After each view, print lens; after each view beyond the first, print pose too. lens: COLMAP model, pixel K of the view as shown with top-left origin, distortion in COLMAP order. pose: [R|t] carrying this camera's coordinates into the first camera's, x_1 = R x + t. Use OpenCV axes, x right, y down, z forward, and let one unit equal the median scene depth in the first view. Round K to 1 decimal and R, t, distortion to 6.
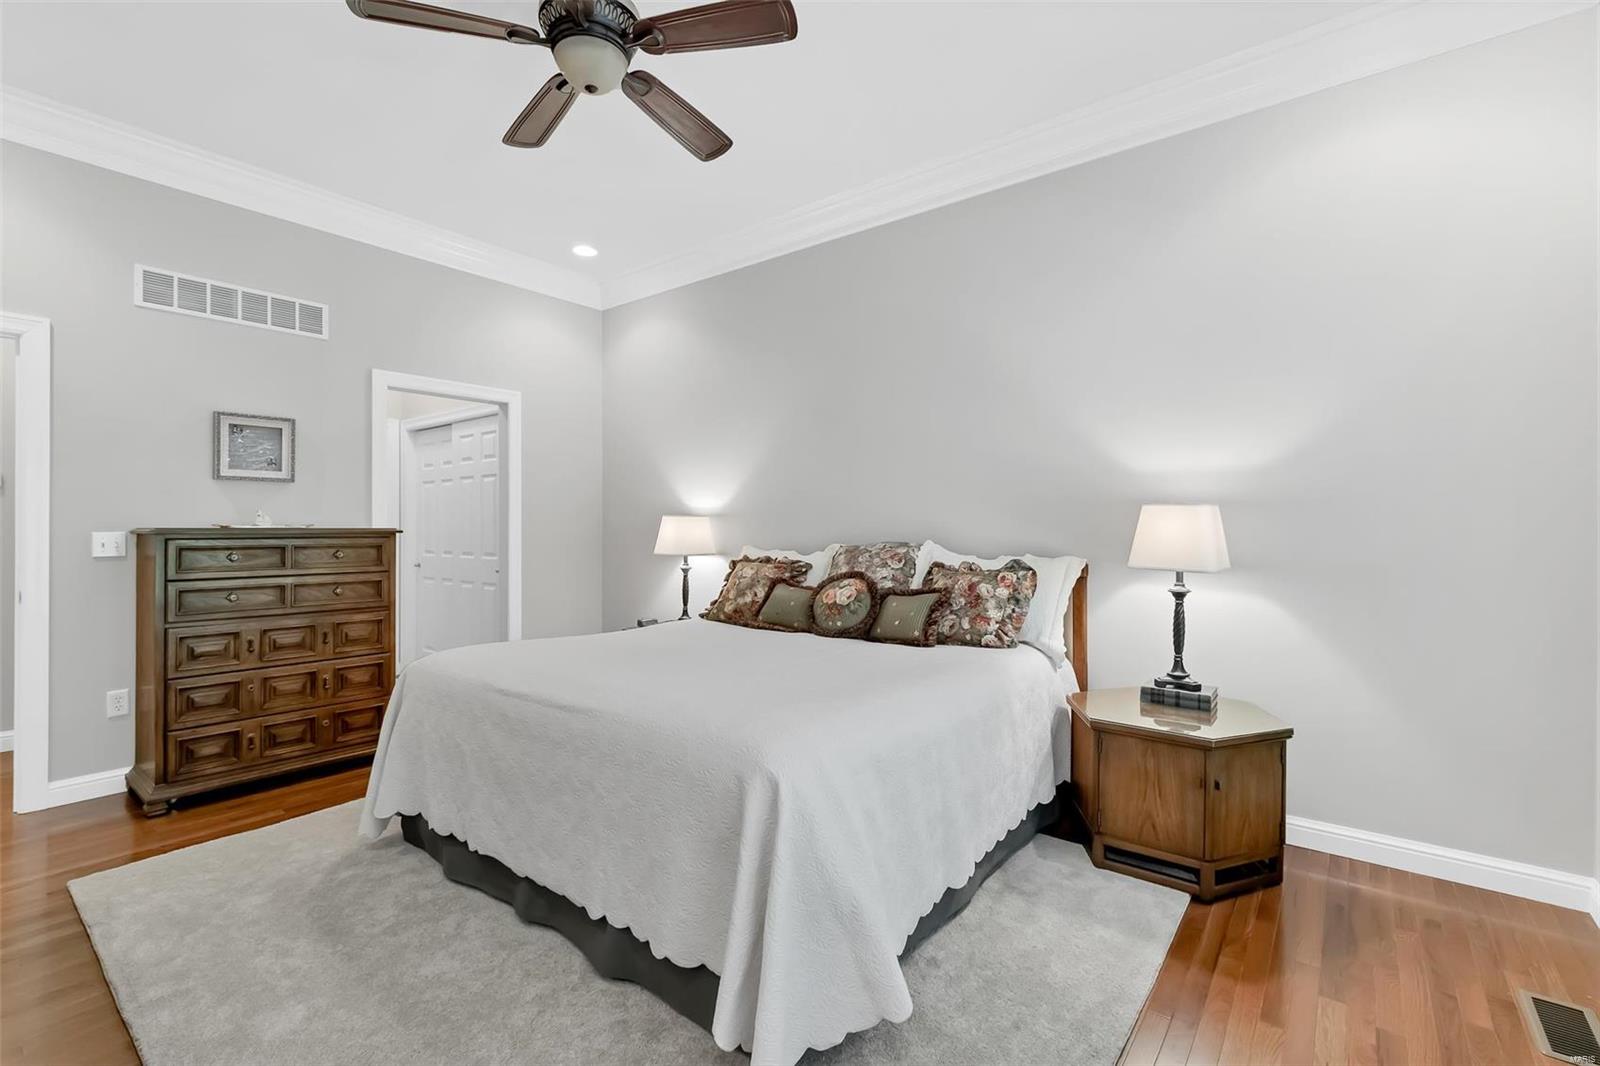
lens RADIAL K [[723.4, 0, 803.2], [0, 723.4, 527.6], [0, 0, 1]] dist [-0.002978, -0.000586]
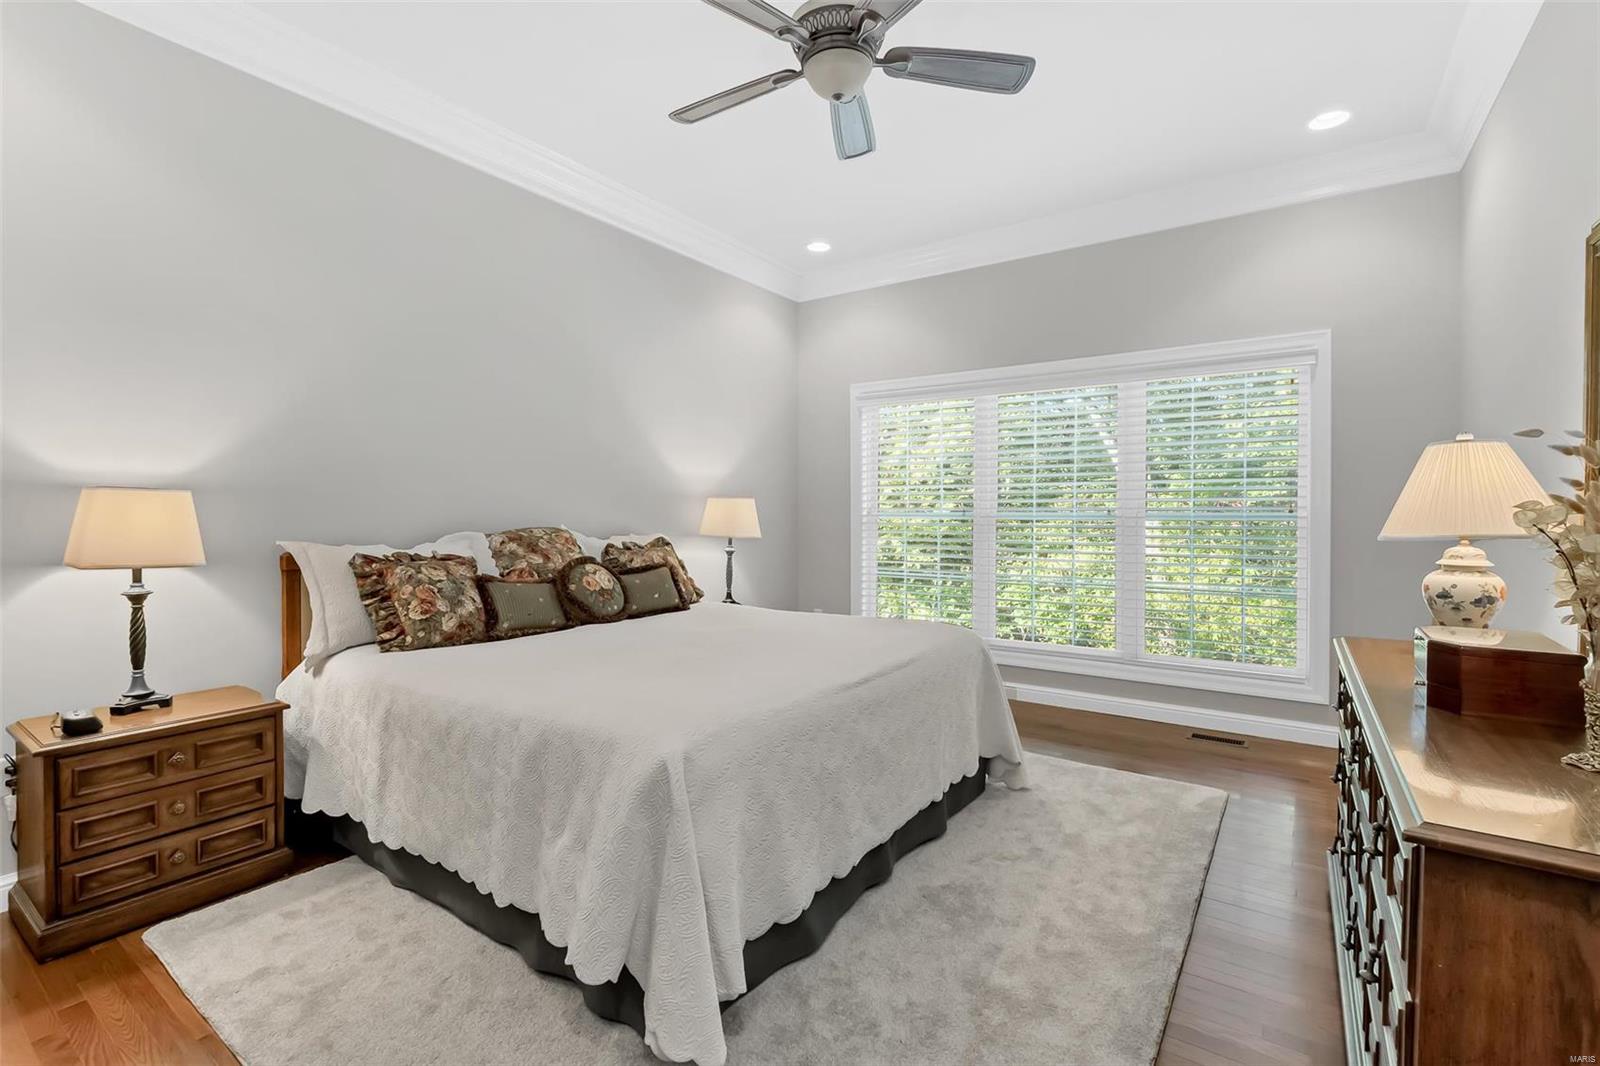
lens RADIAL K [[723.4, 0, 801.1], [0, 723.4, 525.9], [0, 0, 1]] dist [-0.002978, -0.000586]
pose [[-0.043280, -0.016582, 0.998925, -0.687632], [0.005800, 0.999841, 0.016848, 0.002161], [-0.999046, 0.006523, -0.043177, 0.556680]]
